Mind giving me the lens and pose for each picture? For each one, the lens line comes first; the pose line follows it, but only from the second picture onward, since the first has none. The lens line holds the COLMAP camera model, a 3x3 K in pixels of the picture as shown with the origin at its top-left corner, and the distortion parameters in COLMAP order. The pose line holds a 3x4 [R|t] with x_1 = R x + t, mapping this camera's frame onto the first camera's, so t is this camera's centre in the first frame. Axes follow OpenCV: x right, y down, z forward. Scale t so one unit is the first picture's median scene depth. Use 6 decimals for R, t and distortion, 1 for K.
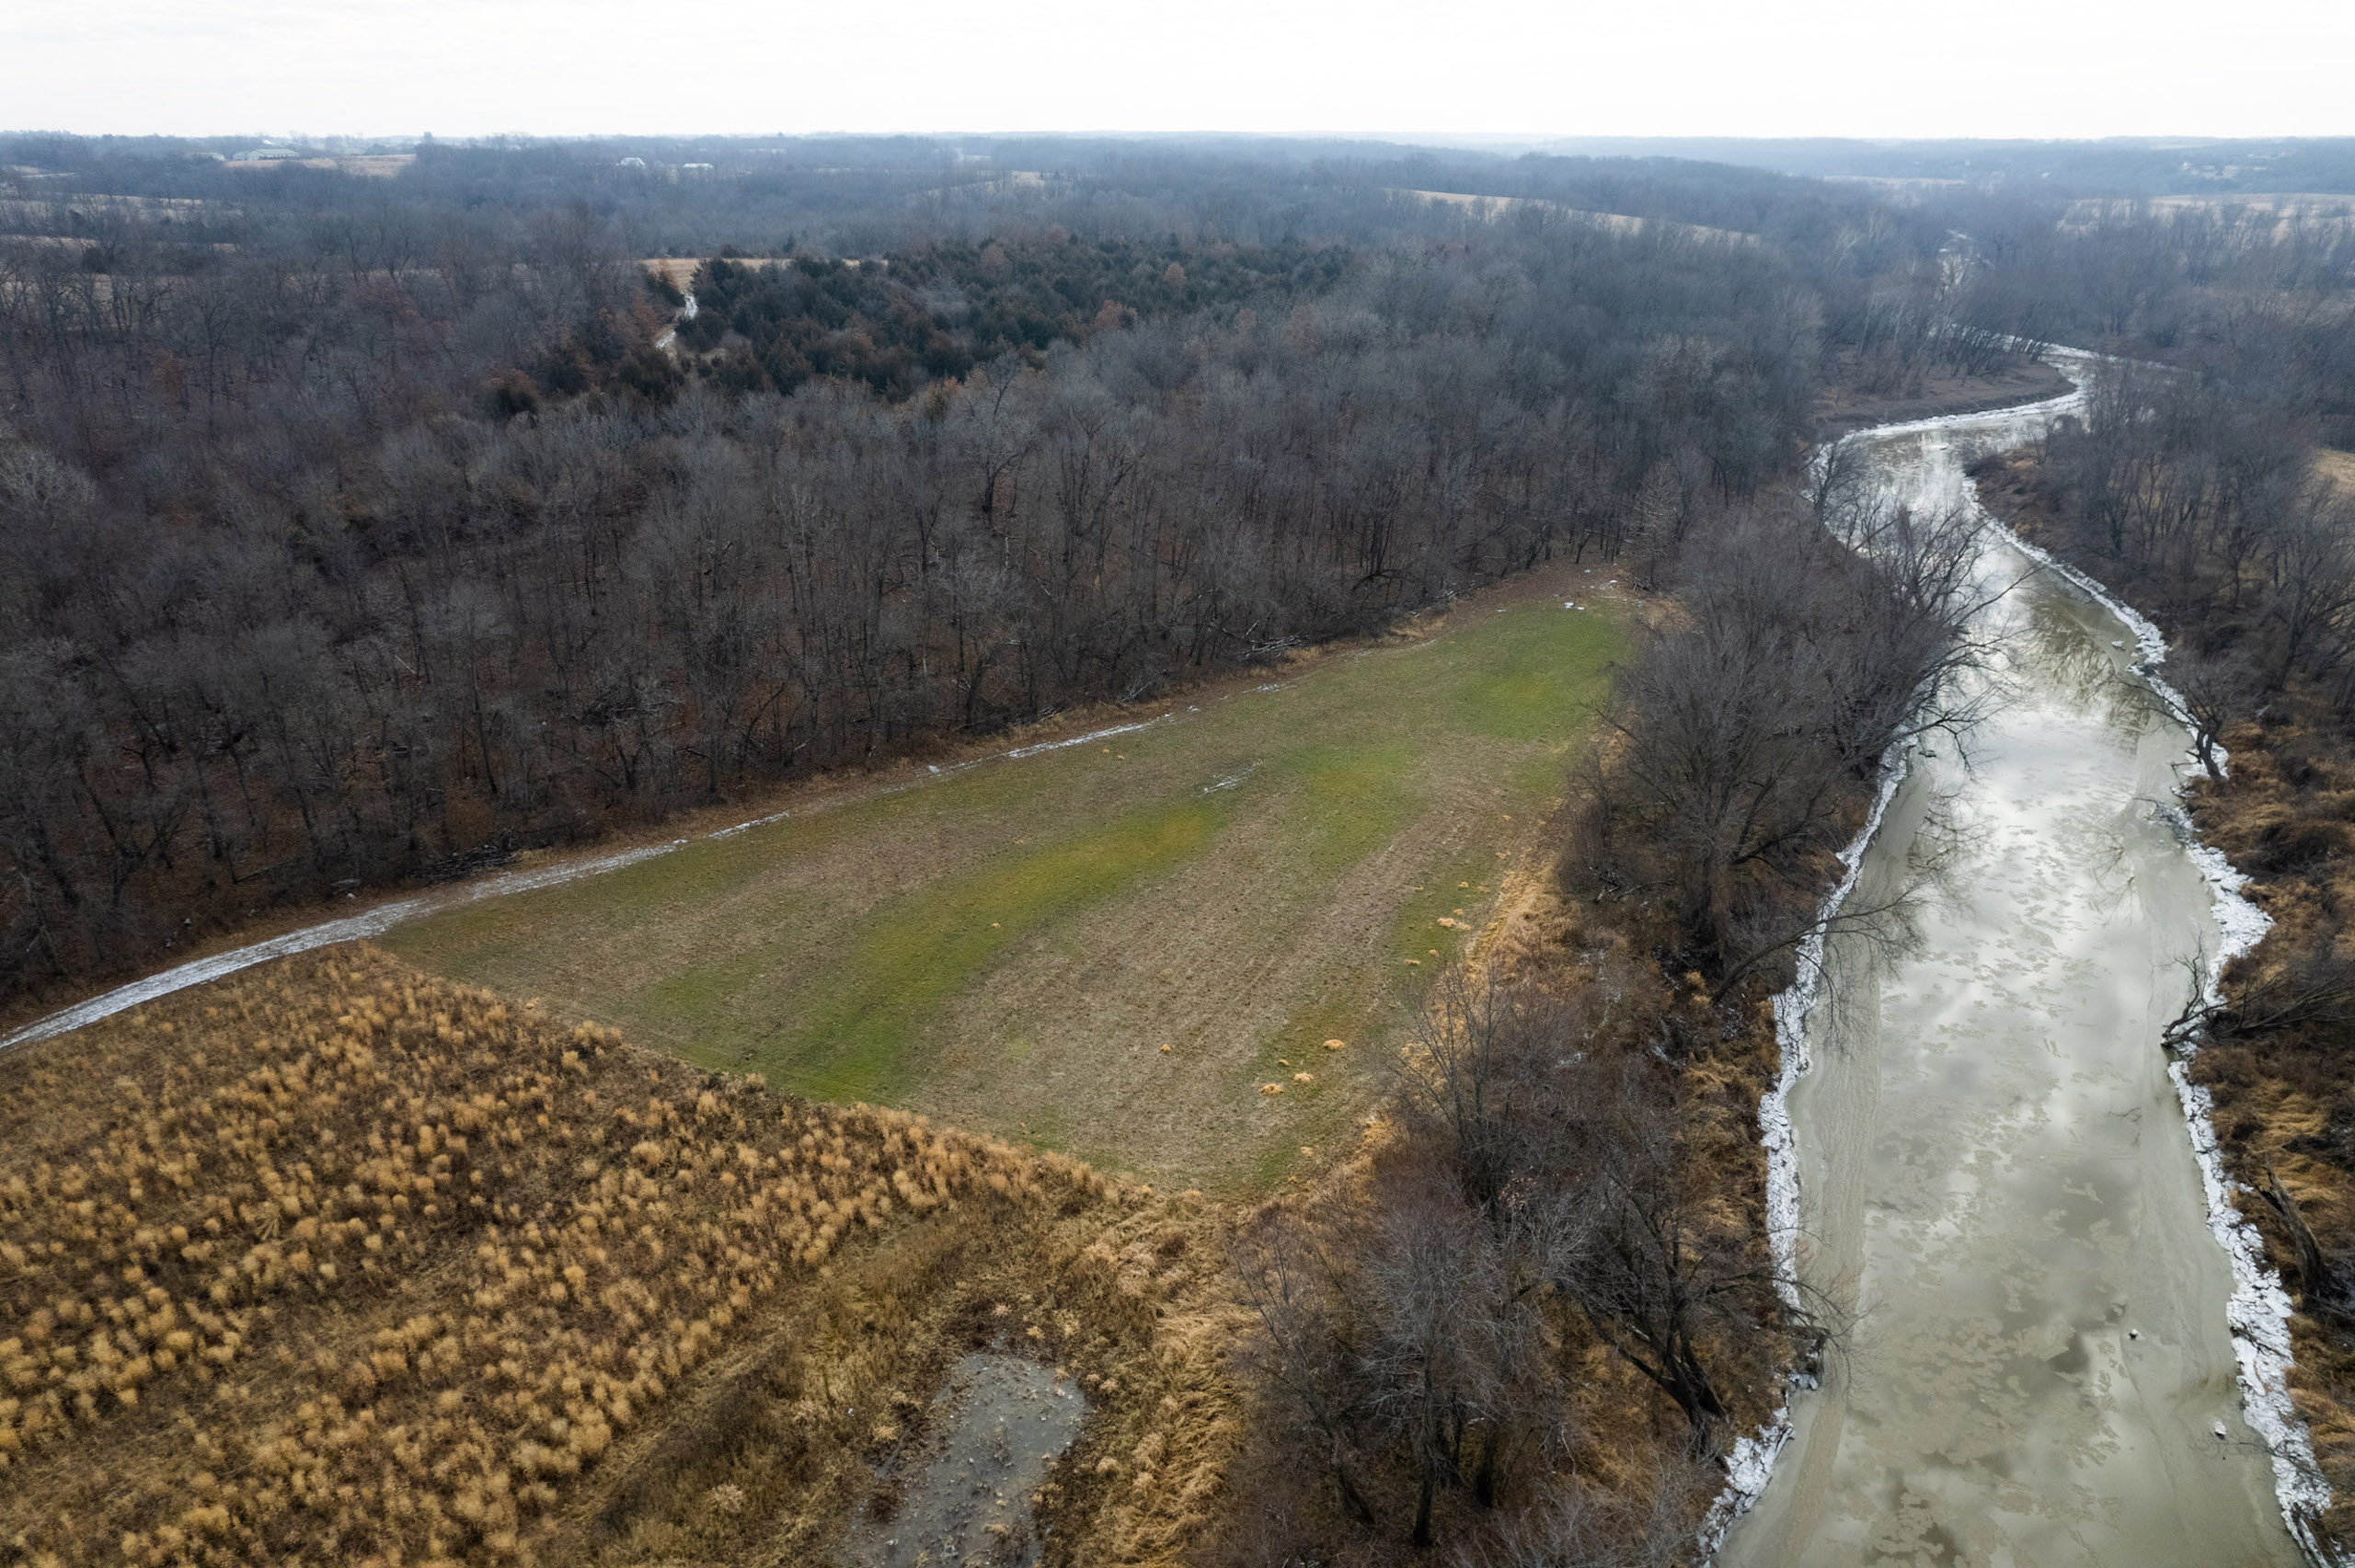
lens RADIAL K [[1463.9, 0, 1177.5], [0, 1463.9, 784.0], [0, 0, 1]] dist [-0.068064, 0.058738]
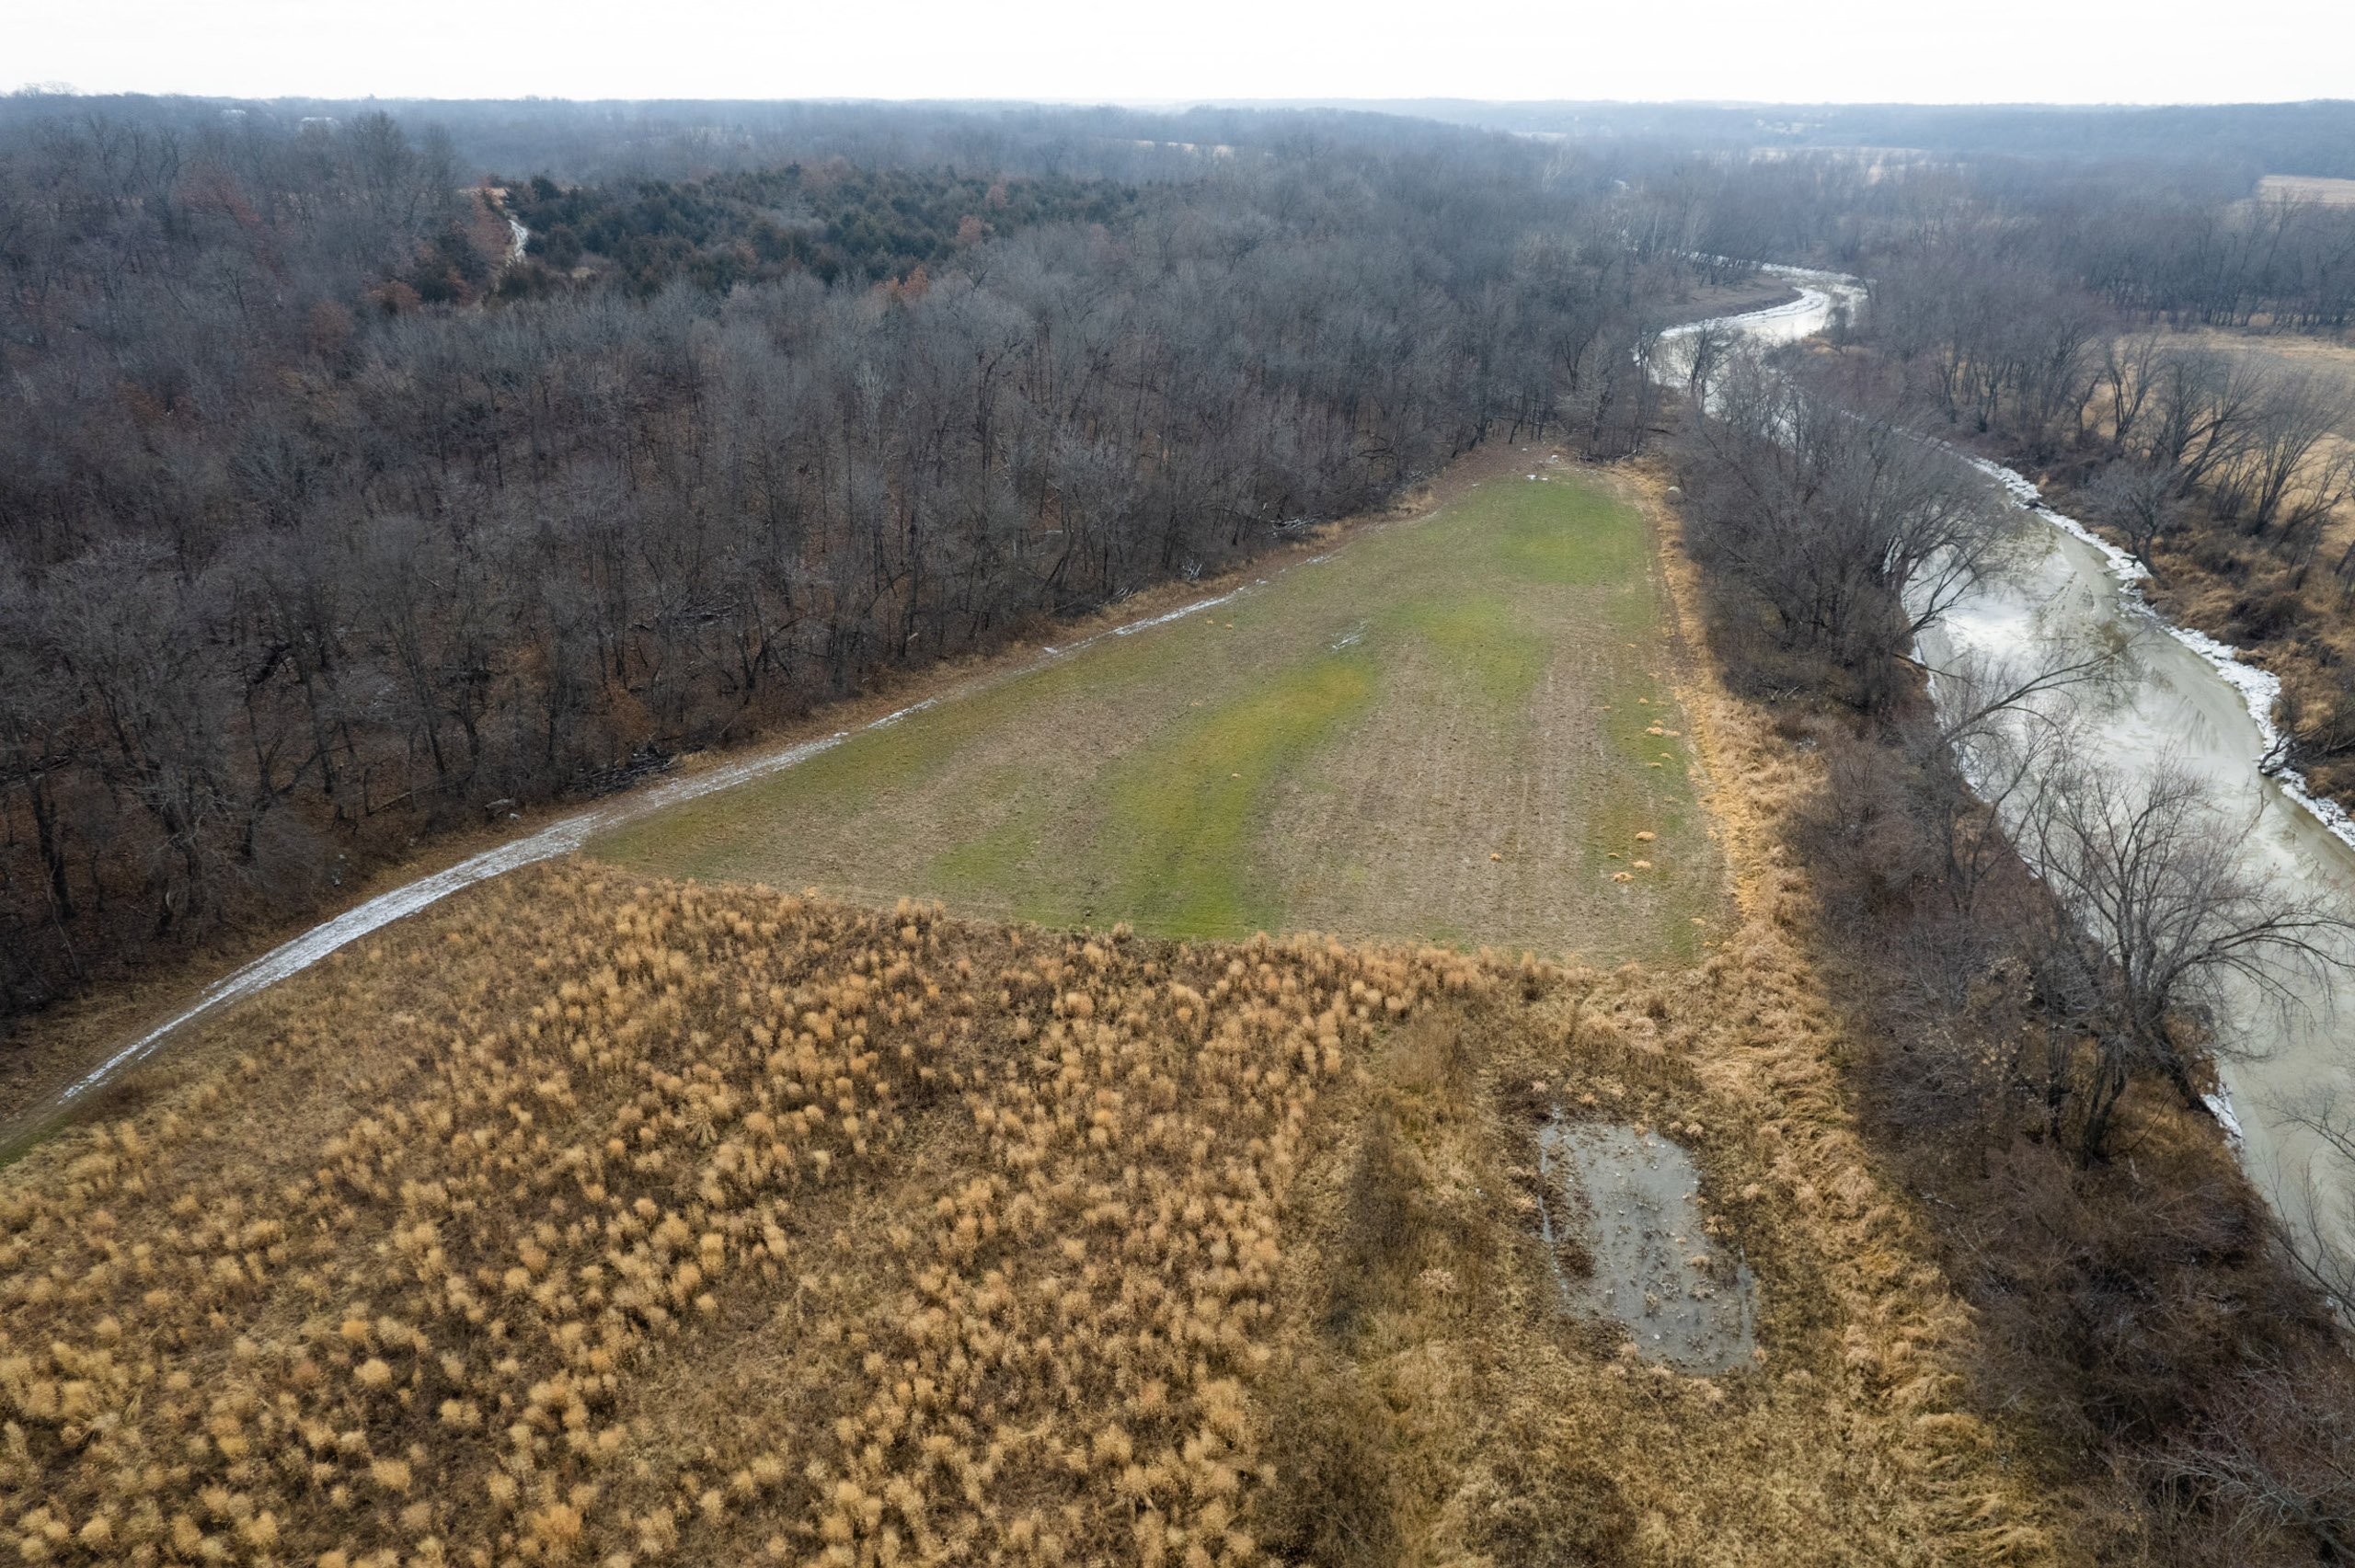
lens RADIAL K [[1463.9, 0, 1177.5], [0, 1463.9, 784.0], [0, 0, 1]] dist [-0.068064, 0.058738]
pose [[0.973831, -0.095601, 0.206189, -0.357634], [0.091140, 0.995354, 0.031052, 0.067303], [-0.208199, -0.011447, 0.978019, 0.052724]]
